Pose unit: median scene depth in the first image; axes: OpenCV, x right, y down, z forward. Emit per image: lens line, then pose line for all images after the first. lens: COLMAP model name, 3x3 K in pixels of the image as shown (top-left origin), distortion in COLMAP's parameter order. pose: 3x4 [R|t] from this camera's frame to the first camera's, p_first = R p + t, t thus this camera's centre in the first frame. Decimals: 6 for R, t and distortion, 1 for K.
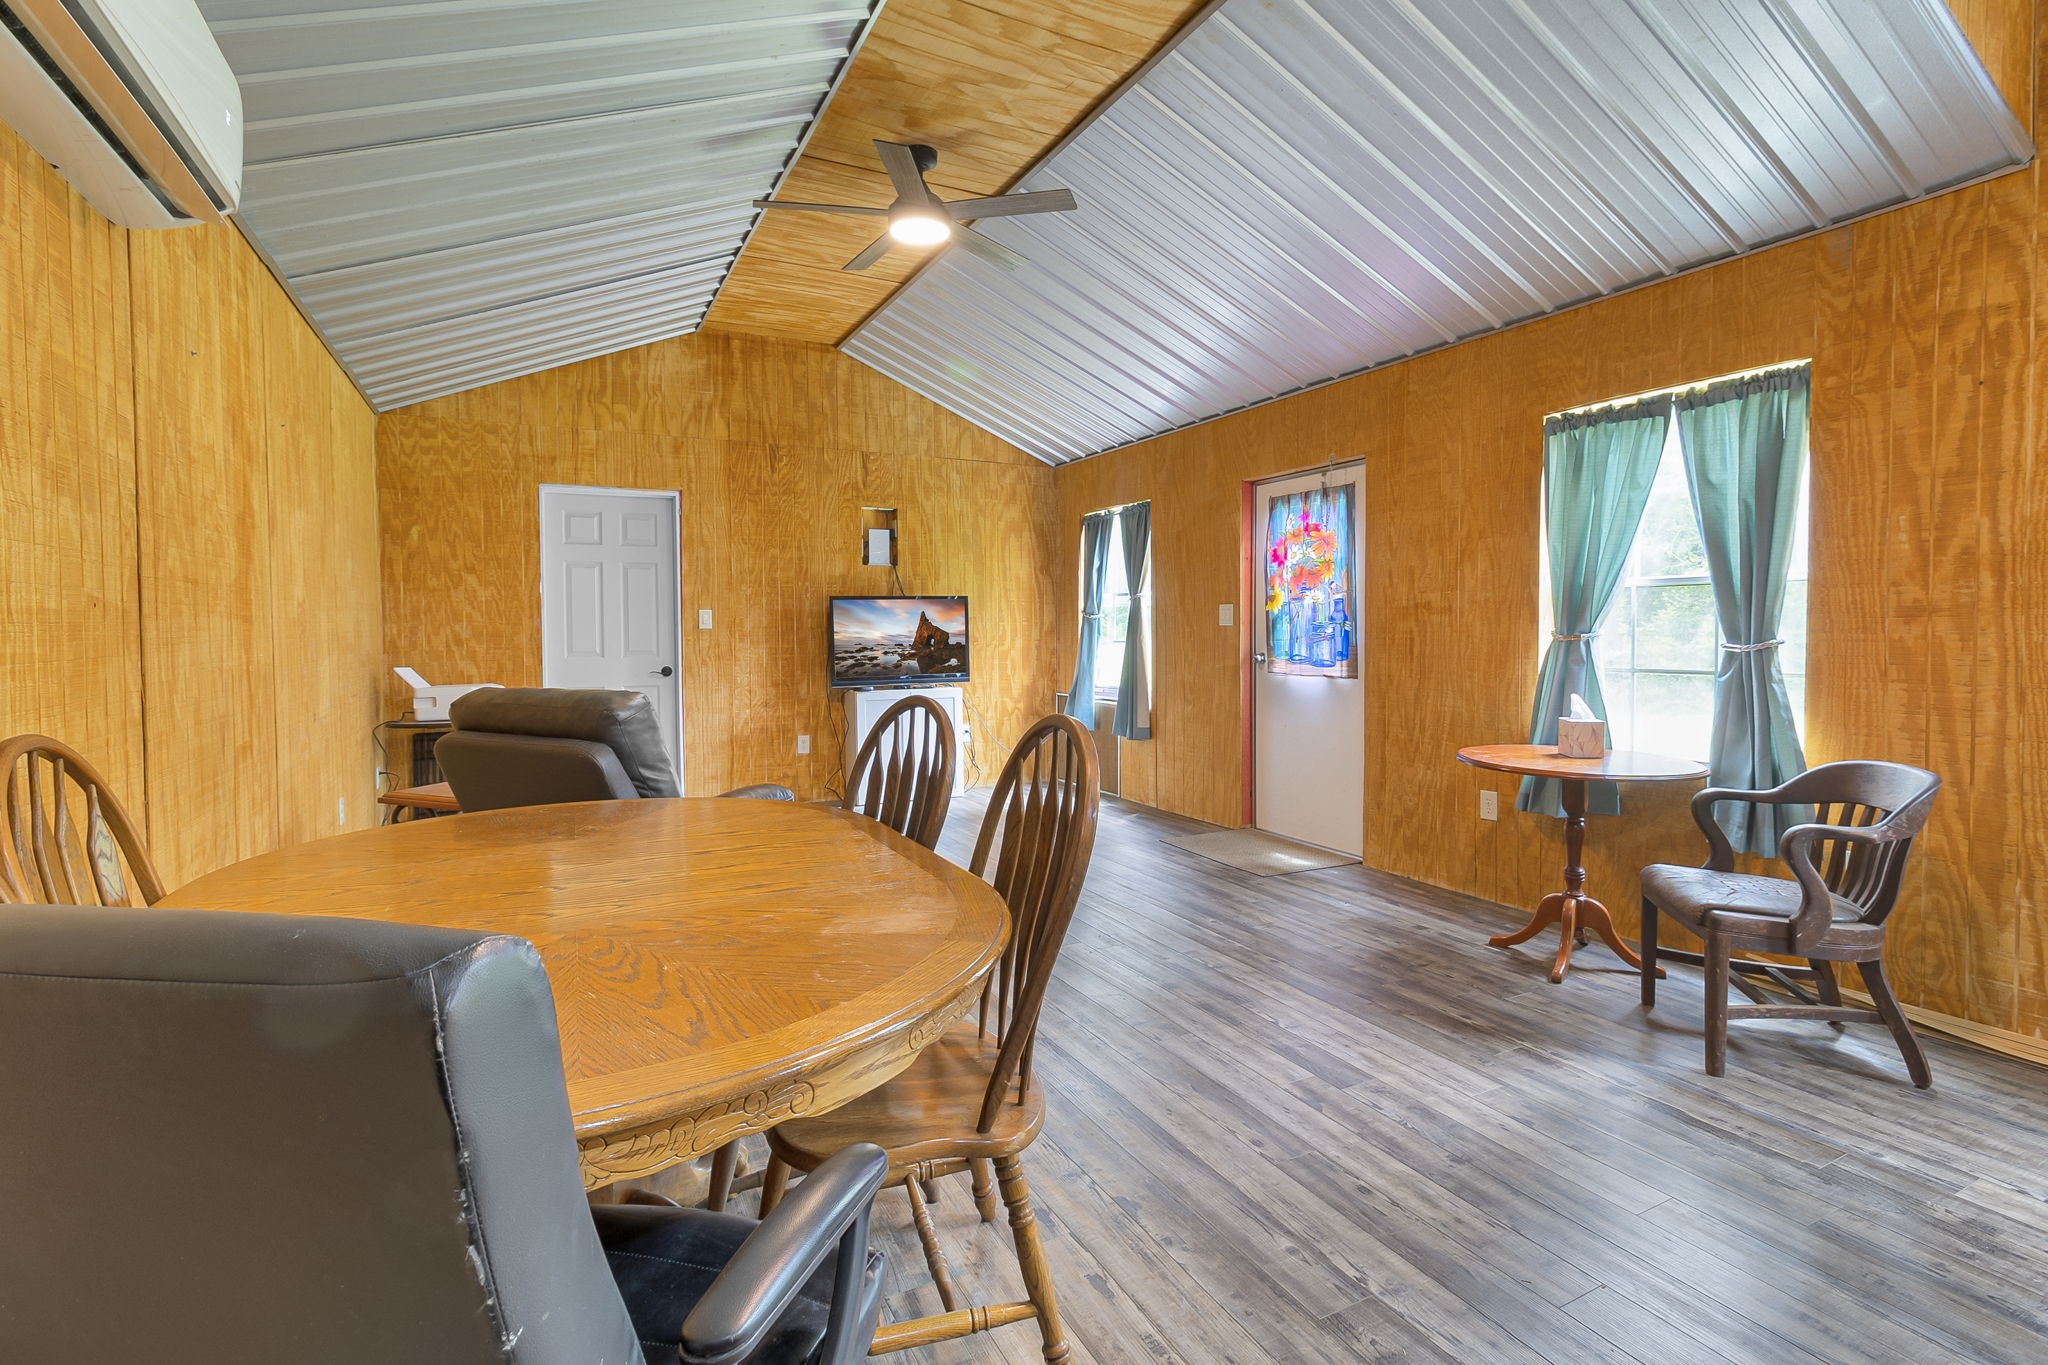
lens RADIAL K [[966.1, 0, 1064.9], [0, 966.1, 659.5], [0, 0, 1]] dist [0.003209, -0.000088]
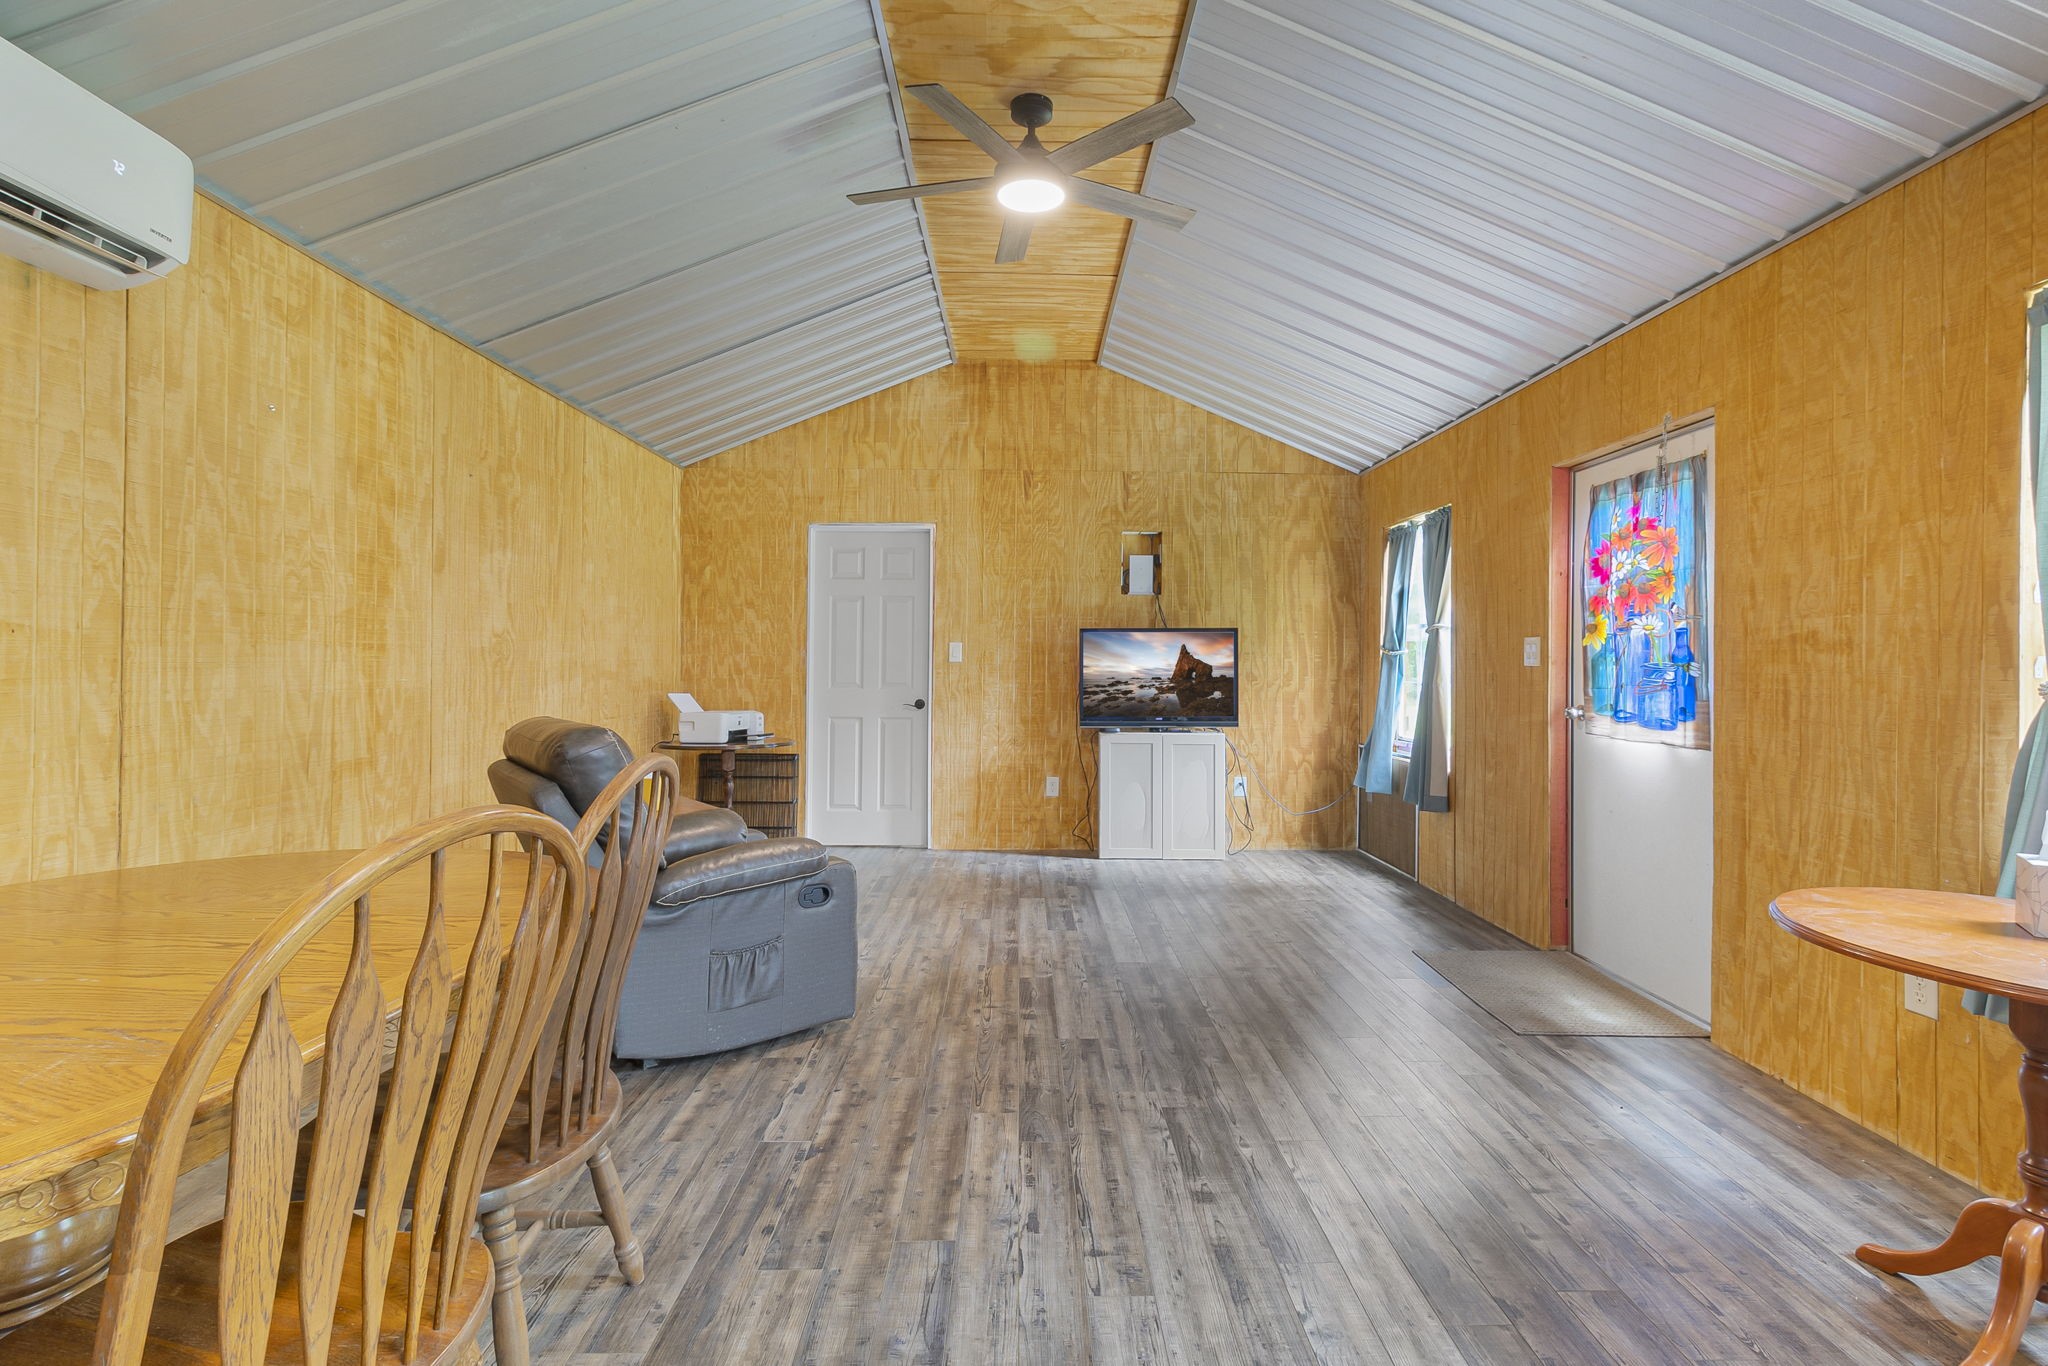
lens RADIAL K [[966.1, 0, 1049.7], [0, 966.1, 660.0], [0, 0, 1]] dist [0.003209, -0.000088]
pose [[0.890219, 0.011551, -0.455386, 0.198053], [-0.028070, 0.999170, -0.029529, -0.009067], [0.454667, 0.039070, 0.889804, 0.208529]]
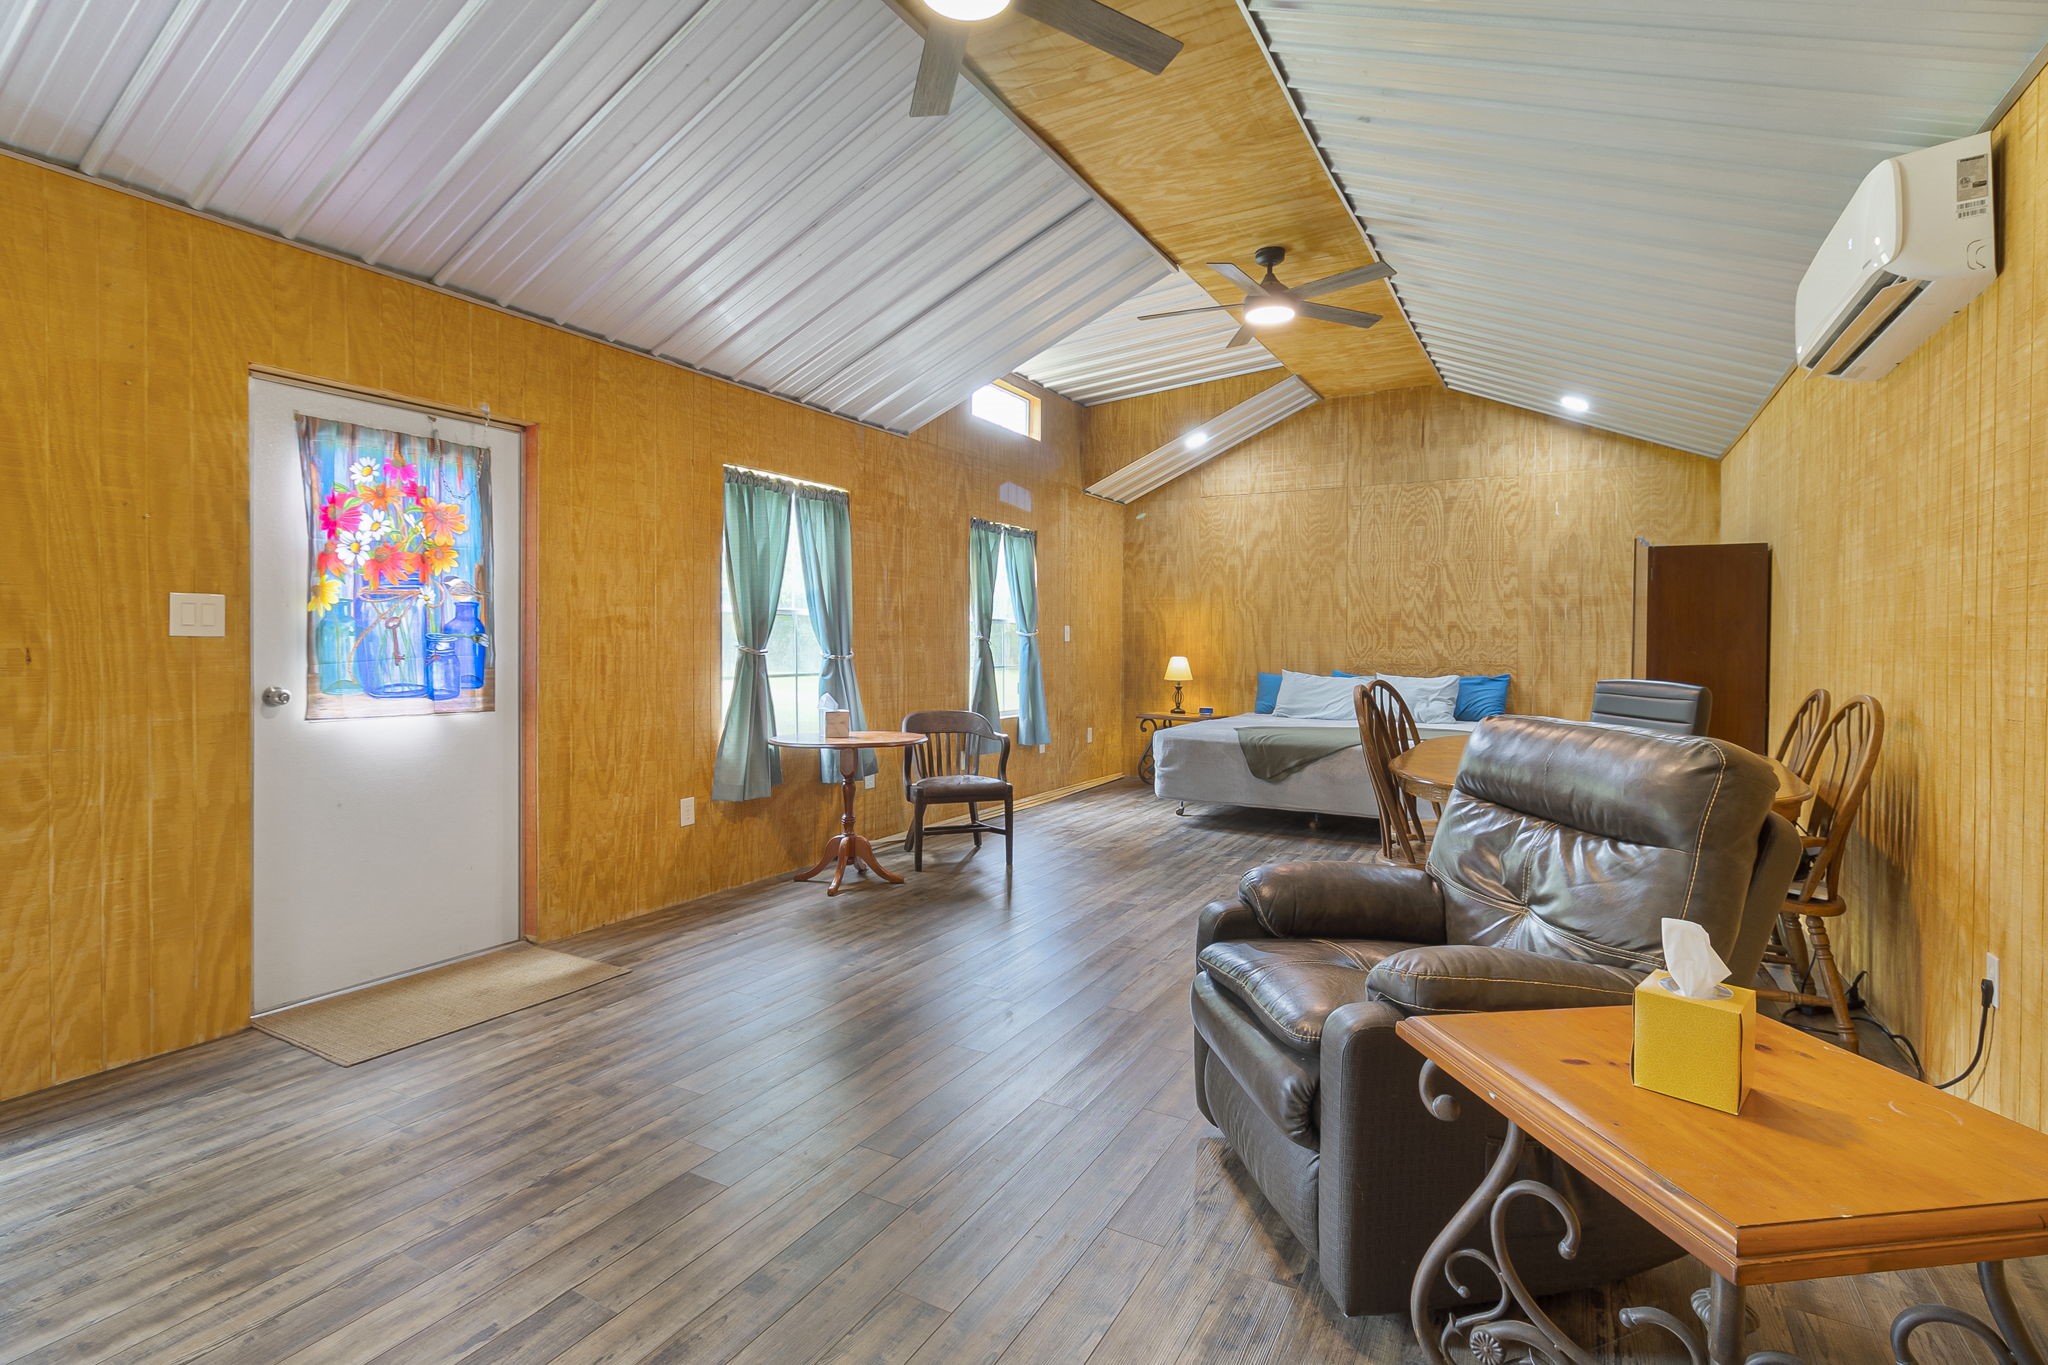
lens RADIAL K [[966.1, 0, 1027.1], [0, 966.1, 659.0], [0, 0, 1]] dist [0.003209, -0.000088]
pose [[-0.520418, -0.008111, 0.853873, -0.544076], [0.026721, 0.999310, 0.025778, -0.027880], [-0.853493, 0.036232, -0.519843, 1.013178]]
